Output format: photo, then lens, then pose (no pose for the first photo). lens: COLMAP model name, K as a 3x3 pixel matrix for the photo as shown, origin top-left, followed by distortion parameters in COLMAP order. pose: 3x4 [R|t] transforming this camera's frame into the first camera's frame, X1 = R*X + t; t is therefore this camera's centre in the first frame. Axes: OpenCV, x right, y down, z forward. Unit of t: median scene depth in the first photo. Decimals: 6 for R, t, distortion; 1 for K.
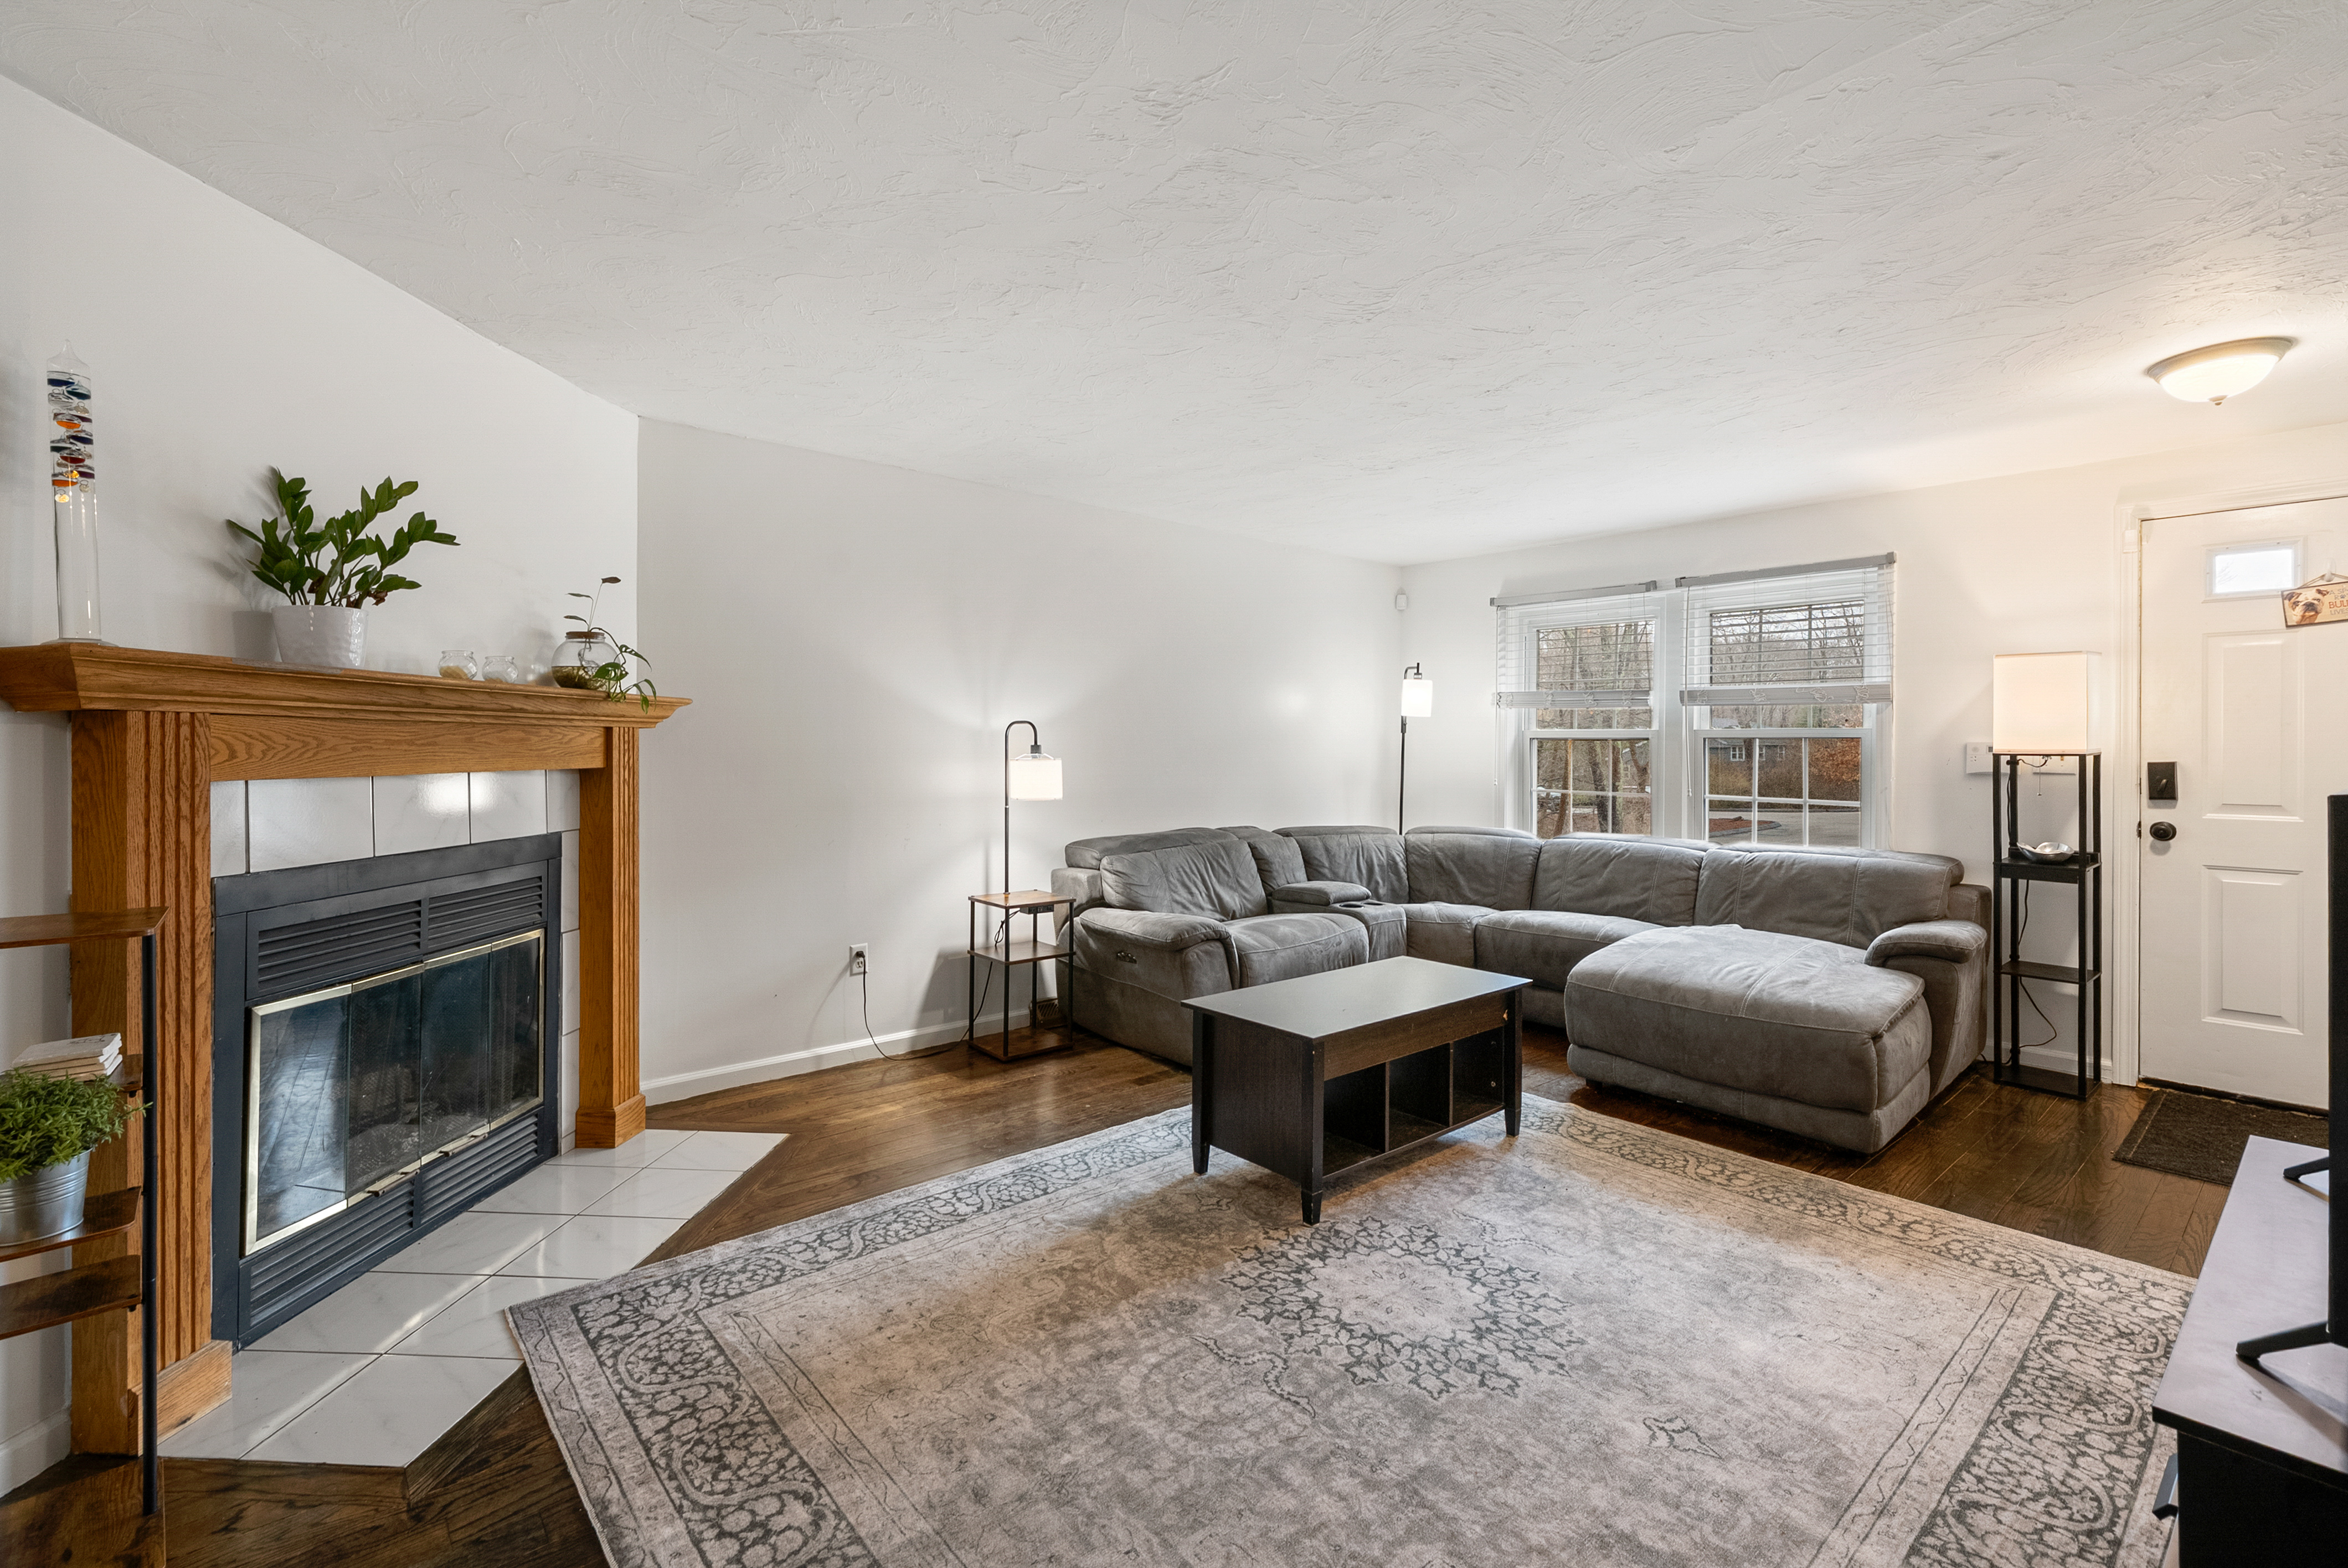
lens RADIAL K [[1095.6, 0, 1163.3], [0, 1095.6, 759.9], [0, 0, 1]] dist [0.001260, 0.000000]
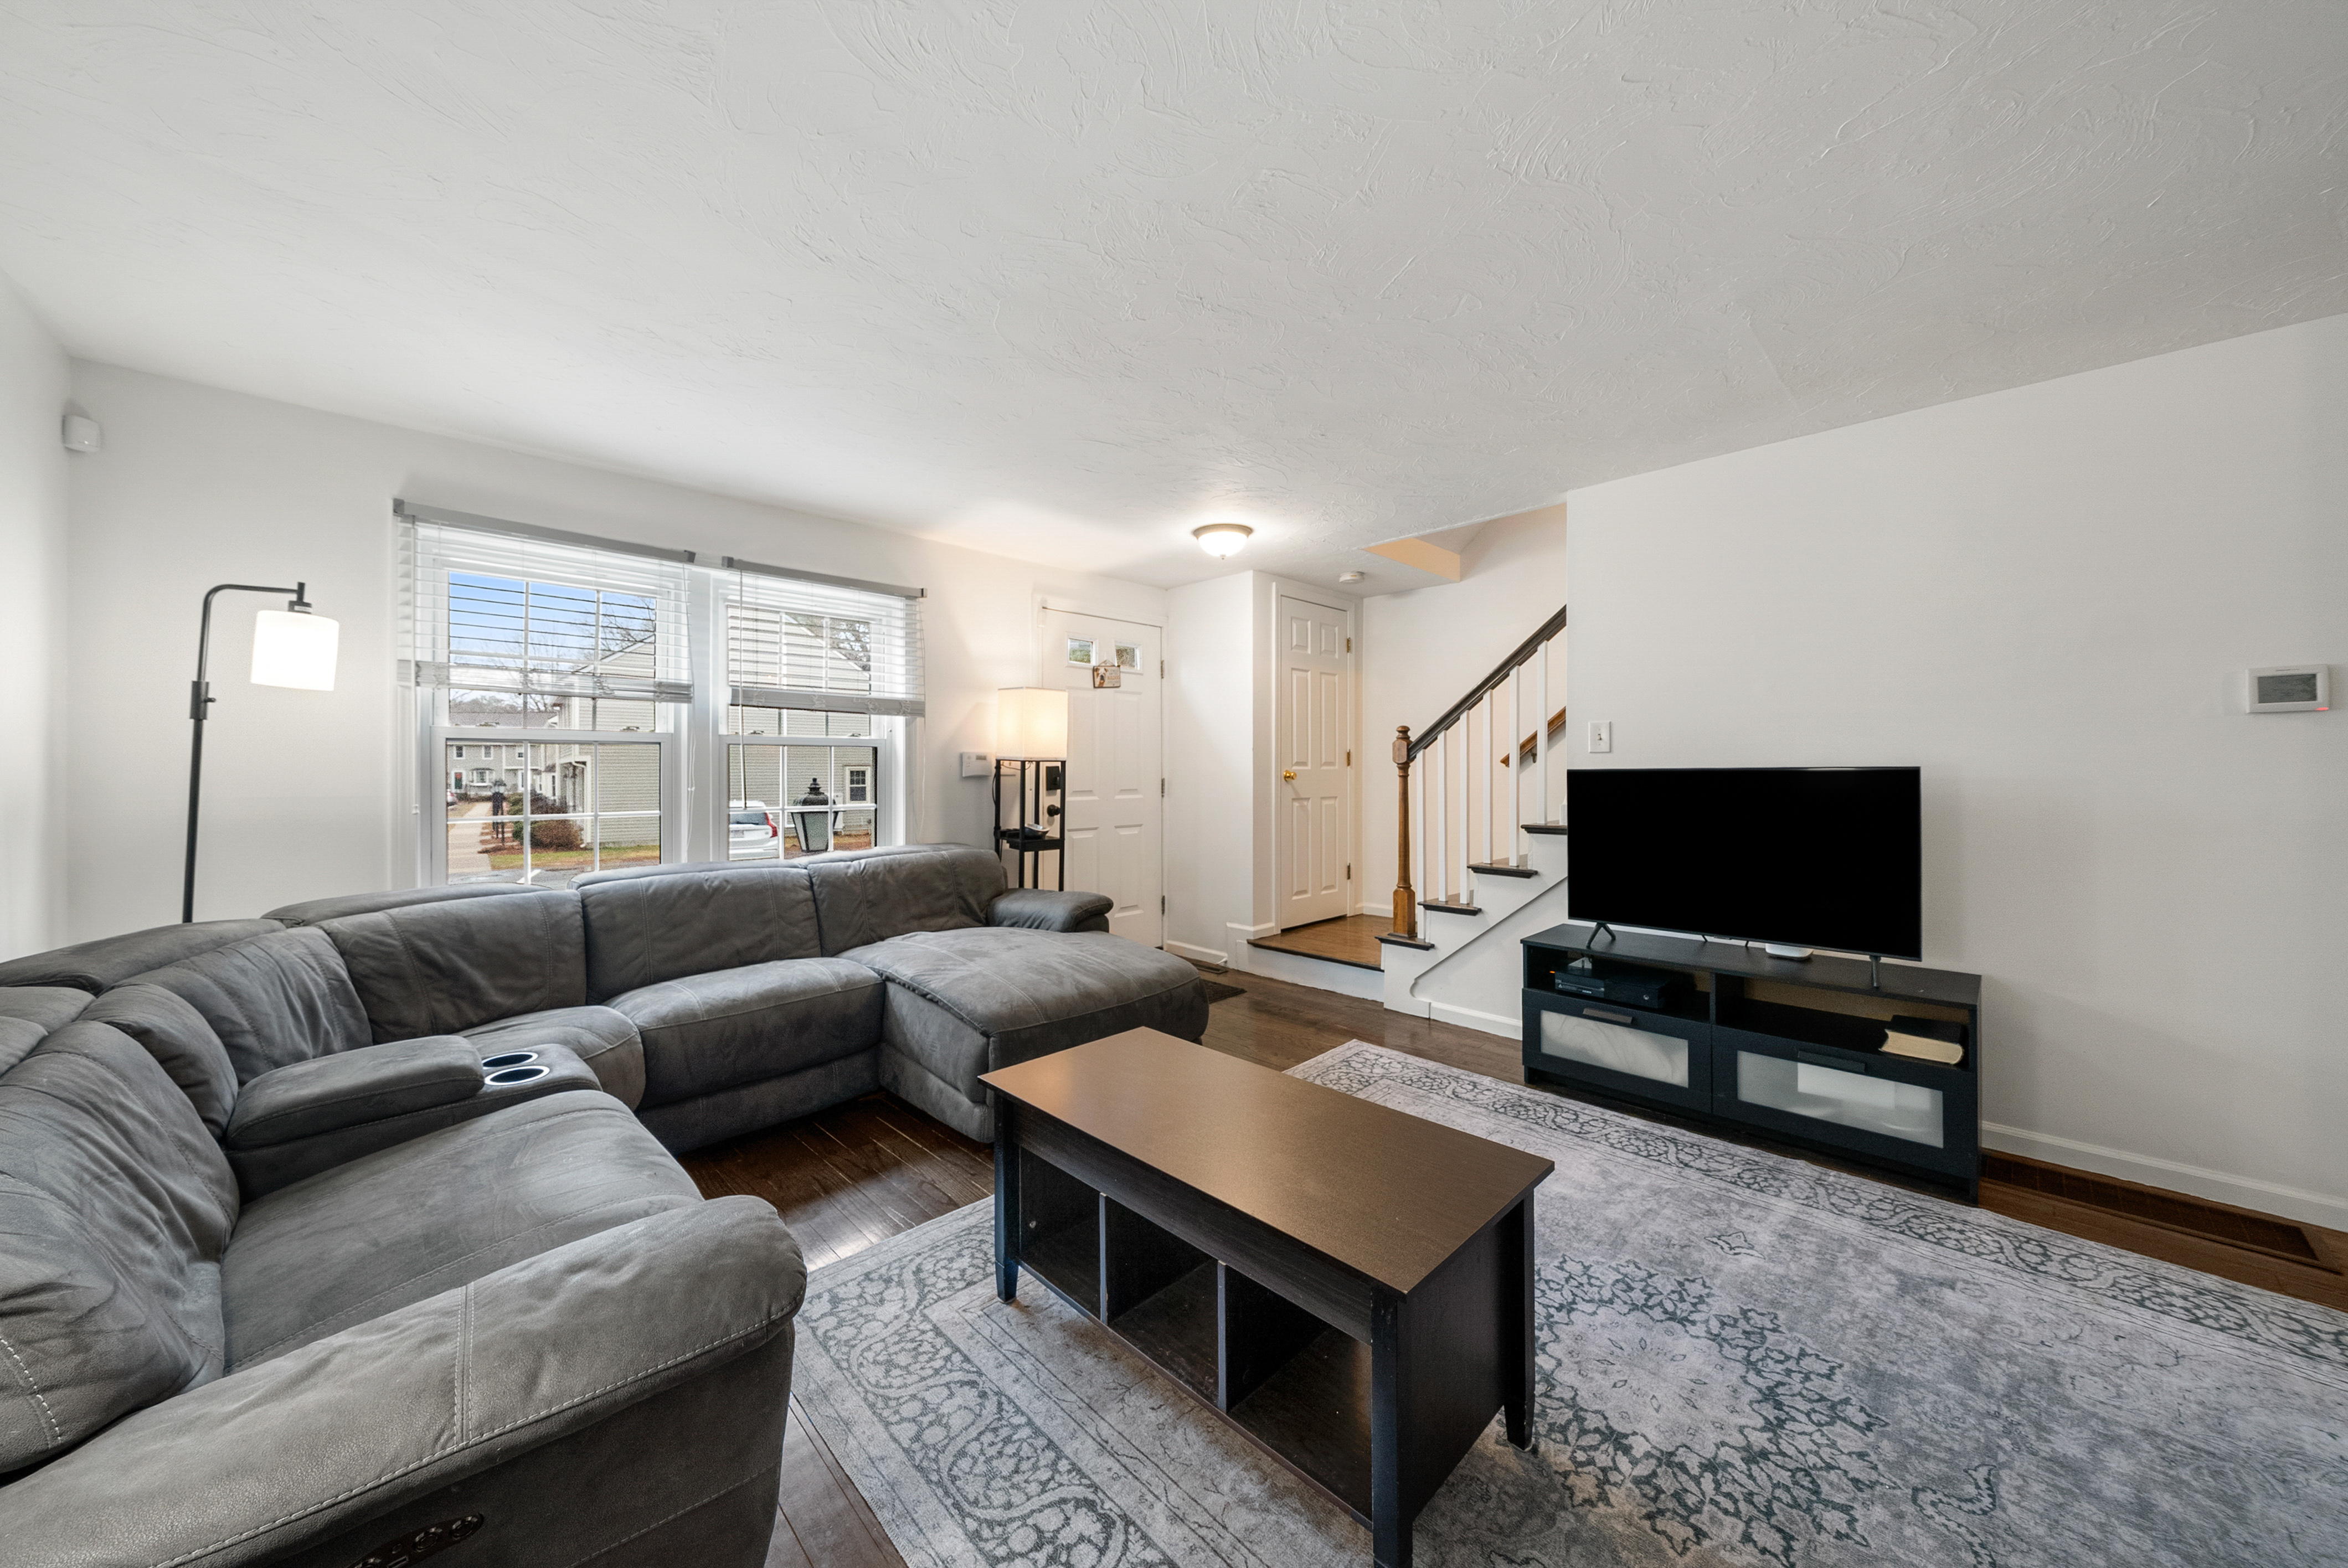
lens RADIAL K [[800.1, 0, 1209.8], [0, 800.1, 767.4], [0, 0, 1]] dist [-0.002311, -0.000621]
pose [[-0.081762, -0.004919, 0.996640, -0.307687], [0.011625, 0.999915, 0.005888, -0.000282], [-0.996584, 0.012067, -0.081698, 1.108959]]
